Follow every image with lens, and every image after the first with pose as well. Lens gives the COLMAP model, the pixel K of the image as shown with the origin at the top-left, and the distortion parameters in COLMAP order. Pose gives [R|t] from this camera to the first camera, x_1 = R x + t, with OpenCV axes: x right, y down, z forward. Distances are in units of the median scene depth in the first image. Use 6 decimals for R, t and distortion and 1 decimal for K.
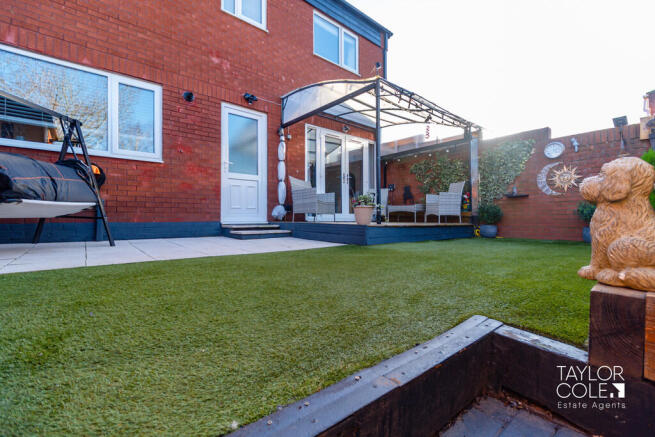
lens RADIAL K [[286.5, 0, 325.7], [0, 286.5, 215.2], [0, 0, 1]] dist [-0.000596, 0.000259]
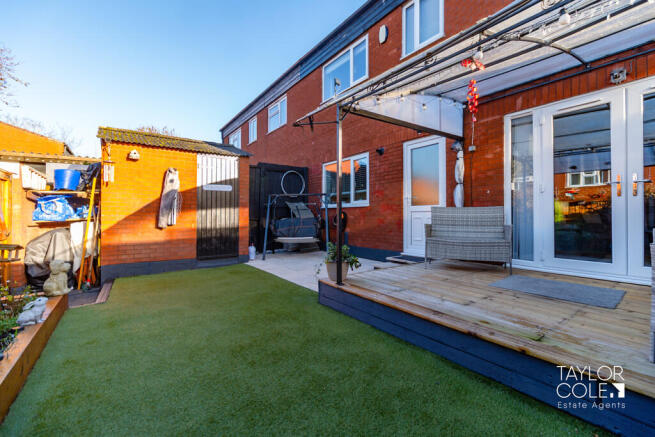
lens RADIAL K [[286.5, 0, 325.7], [0, 286.5, 215.2], [0, 0, 1]] dist [-0.000596, 0.000259]
pose [[-0.107563, -0.010749, -0.994140, 0.653475], [-0.009318, 0.999909, -0.009804, -0.093370], [0.994155, 0.008208, -0.107653, 0.720799]]
